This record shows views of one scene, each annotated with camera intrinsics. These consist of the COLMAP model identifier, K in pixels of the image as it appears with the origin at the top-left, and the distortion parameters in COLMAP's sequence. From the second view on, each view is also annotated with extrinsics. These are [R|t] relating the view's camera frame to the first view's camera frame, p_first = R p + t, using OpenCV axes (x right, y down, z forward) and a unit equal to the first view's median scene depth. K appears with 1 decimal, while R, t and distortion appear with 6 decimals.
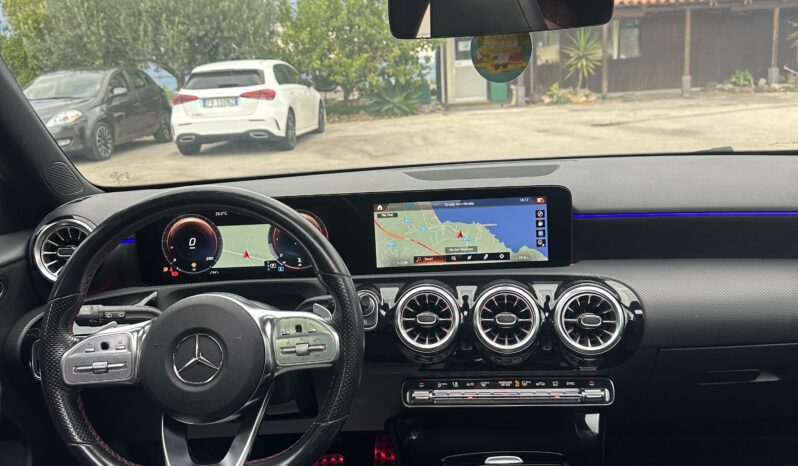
lens RADIAL K [[763.2, 0, 398.7], [0, 763.2, 229.1], [0, 0, 1]] dist [0.066848, 0.000000]
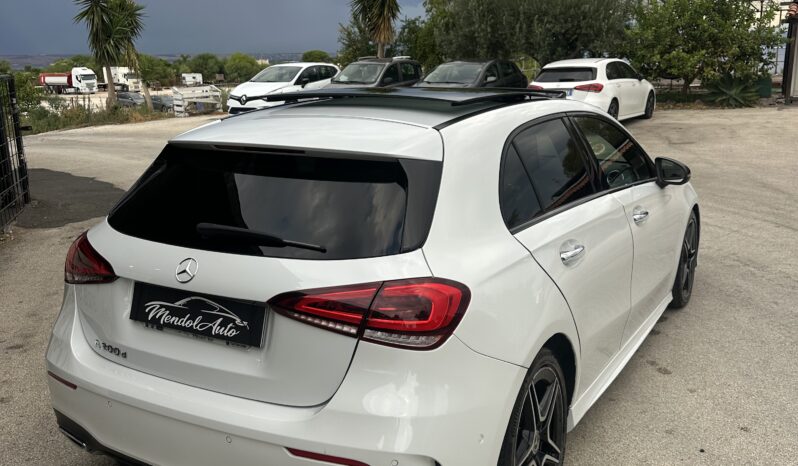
lens RADIAL K [[763.2, 0, 396.2], [0, 763.2, 213.8], [0, 0, 1]] dist [0.066848, 0.000000]
pose [[0.881248, 0.134173, -0.453211, 0.141180], [-0.123920, 0.990908, 0.052402, 0.007184], [0.456121, 0.009983, 0.889862, -0.288849]]
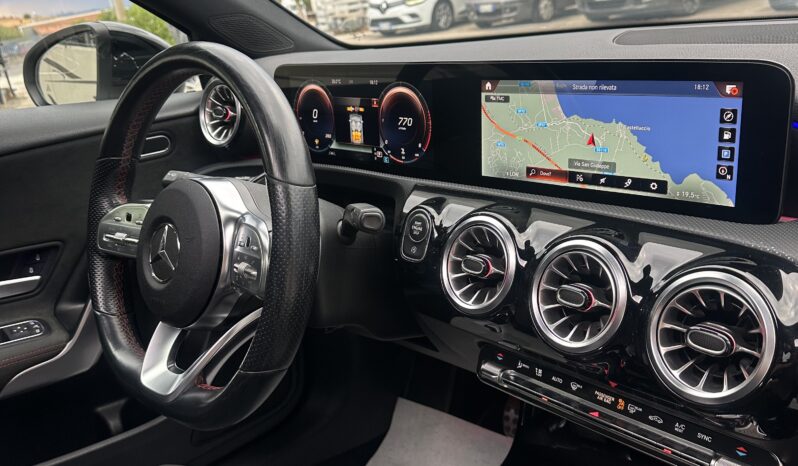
lens RADIAL K [[763.2, 0, 391.3], [0, 763.2, 238.5], [0, 0, 1]] dist [0.066848, 0.000000]
pose [[0.714799, 0.196086, -0.671277, 0.041170], [-0.067524, 0.974753, 0.212832, -0.003721], [0.696063, -0.106805, 0.709992, 0.048434]]
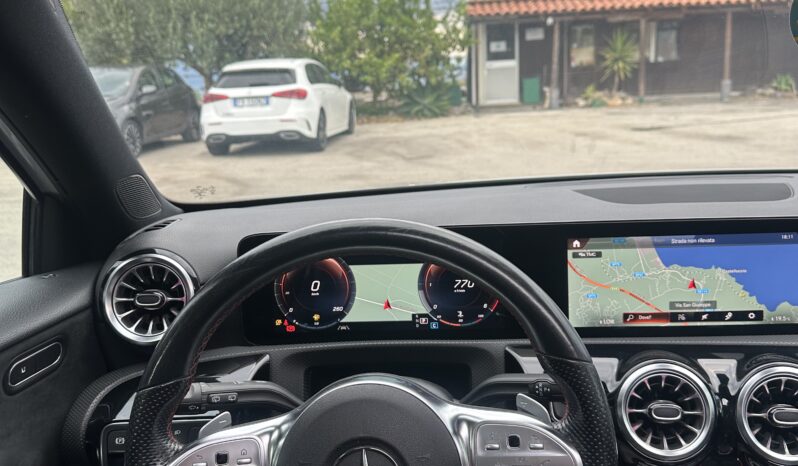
lens RADIAL K [[763.2, 0, 398.7], [0, 763.2, 231.1], [0, 0, 1]] dist [0.066848, 0.000000]
pose [[0.999588, 0.015843, -0.023913, -0.018651], [-0.015833, 0.999874, 0.000598, -0.004046], [0.023920, -0.000219, 0.999714, 0.029559]]
